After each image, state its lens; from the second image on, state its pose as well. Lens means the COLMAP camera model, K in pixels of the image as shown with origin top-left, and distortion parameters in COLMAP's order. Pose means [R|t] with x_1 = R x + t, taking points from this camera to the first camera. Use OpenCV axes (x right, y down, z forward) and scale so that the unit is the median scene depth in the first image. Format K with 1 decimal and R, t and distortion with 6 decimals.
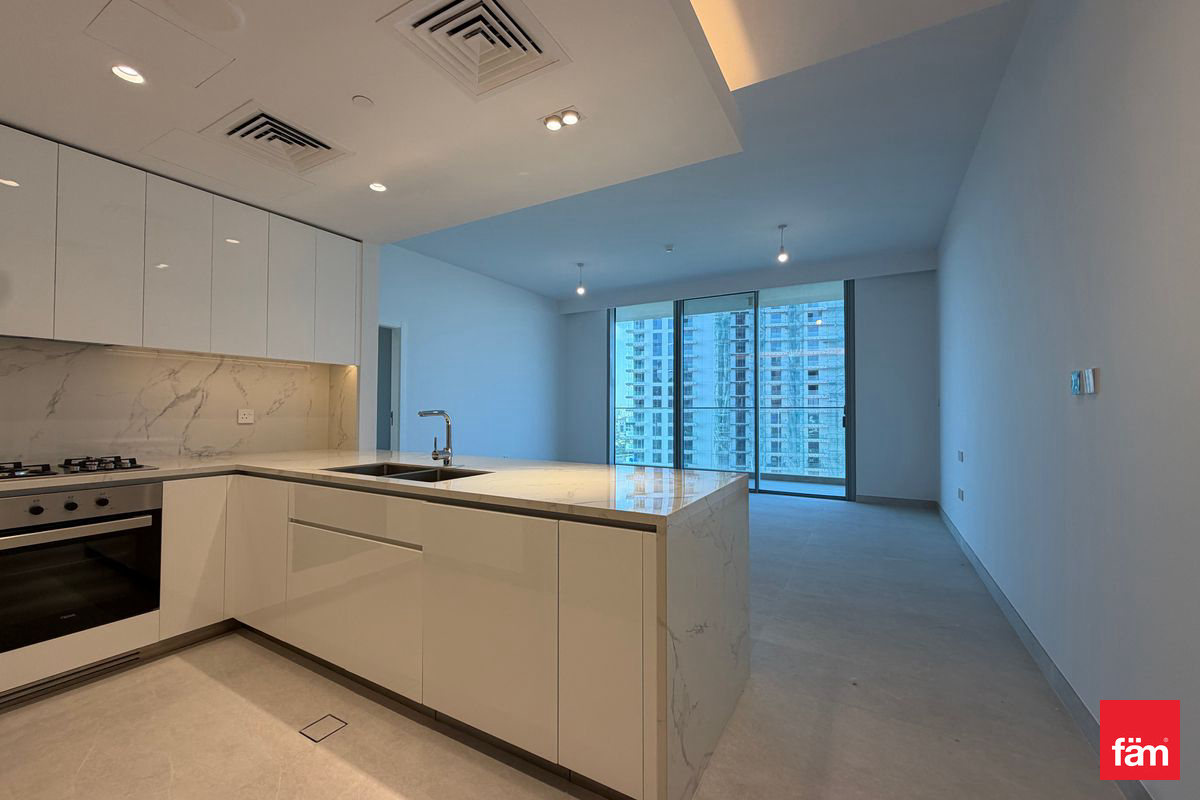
lens RADIAL K [[478.3, 0, 593.8], [0, 478.3, 399.7], [0, 0, 1]] dist [-0.000442, 0.000410]
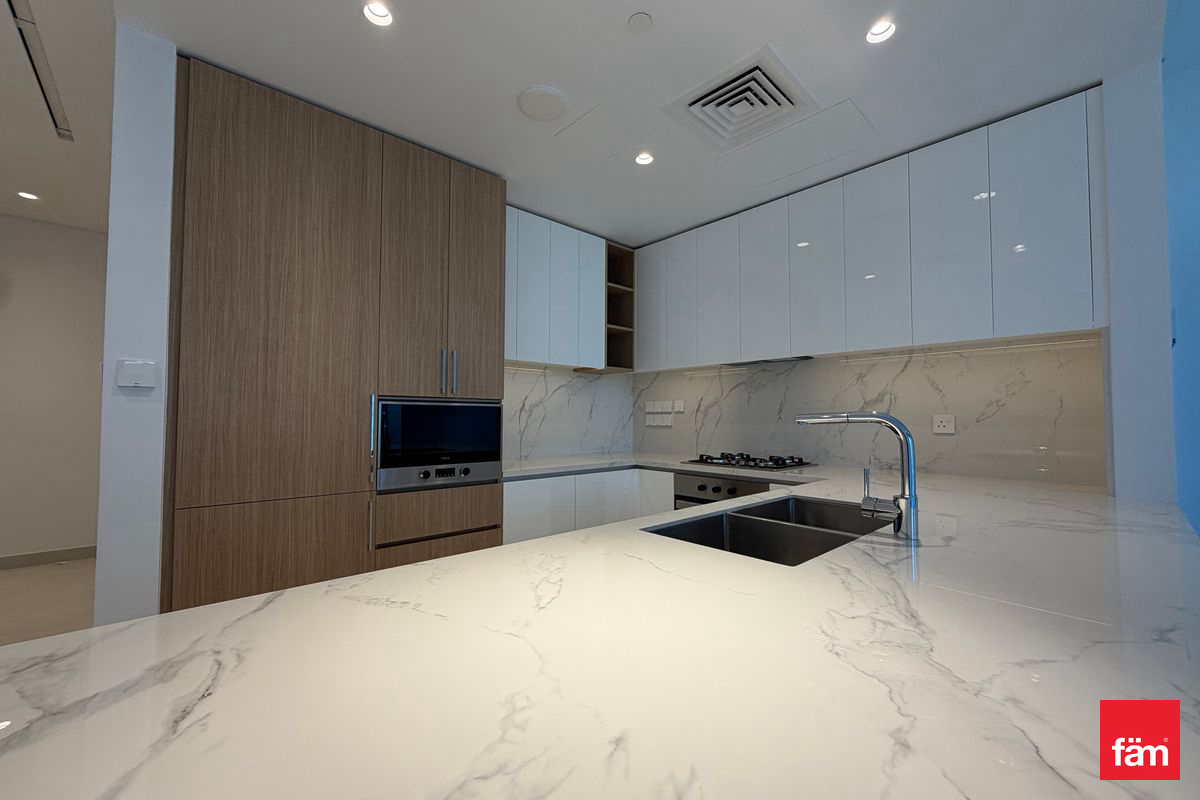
lens RADIAL K [[478.3, 0, 595.5], [0, 478.3, 404.1], [0, 0, 1]] dist [-0.000442, 0.000410]
pose [[-0.300278, -0.030503, -0.953364, 0.210072], [0.019407, 0.999086, -0.038078, 0.026947], [0.953654, -0.029936, -0.299412, 0.893866]]
